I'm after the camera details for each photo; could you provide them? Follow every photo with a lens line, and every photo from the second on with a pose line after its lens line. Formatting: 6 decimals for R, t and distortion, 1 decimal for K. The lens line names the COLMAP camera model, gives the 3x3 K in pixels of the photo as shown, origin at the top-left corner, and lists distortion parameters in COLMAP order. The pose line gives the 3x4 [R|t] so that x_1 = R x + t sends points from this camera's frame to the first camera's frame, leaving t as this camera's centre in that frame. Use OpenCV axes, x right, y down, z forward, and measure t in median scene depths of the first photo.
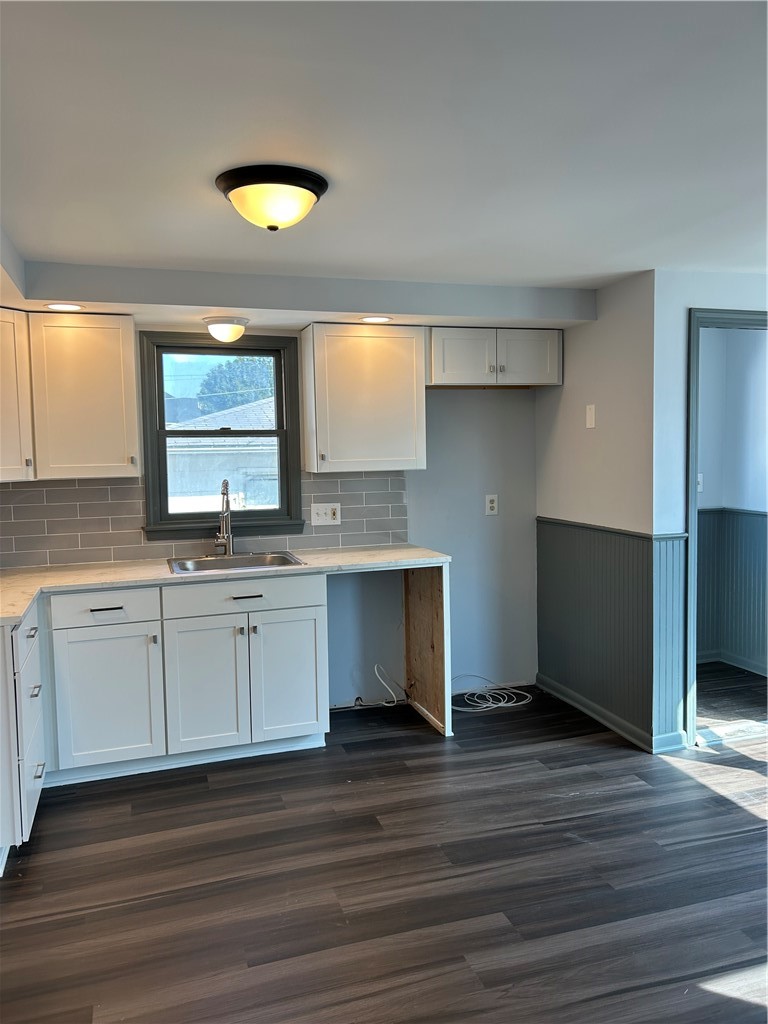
lens RADIAL K [[784.8, 0, 378.1], [0, 784.8, 512.9], [0, 0, 1]] dist [0.062532, -0.093933]
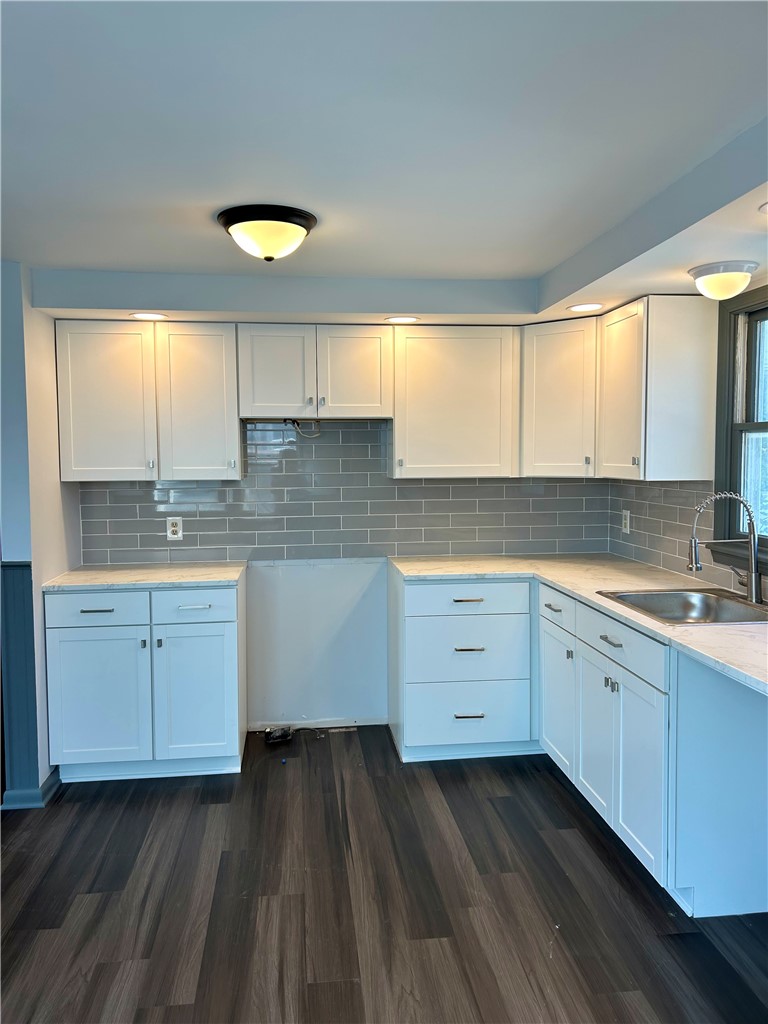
lens RADIAL K [[770.9, 0, 379.4], [0, 770.9, 507.7], [0, 0, 1]] dist [0.067633, -0.084660]
pose [[-0.208762, 0.088370, -0.973966, 0.825353], [-0.070455, 0.991962, 0.105104, -0.118985], [0.975425, 0.090563, -0.200858, 1.224245]]
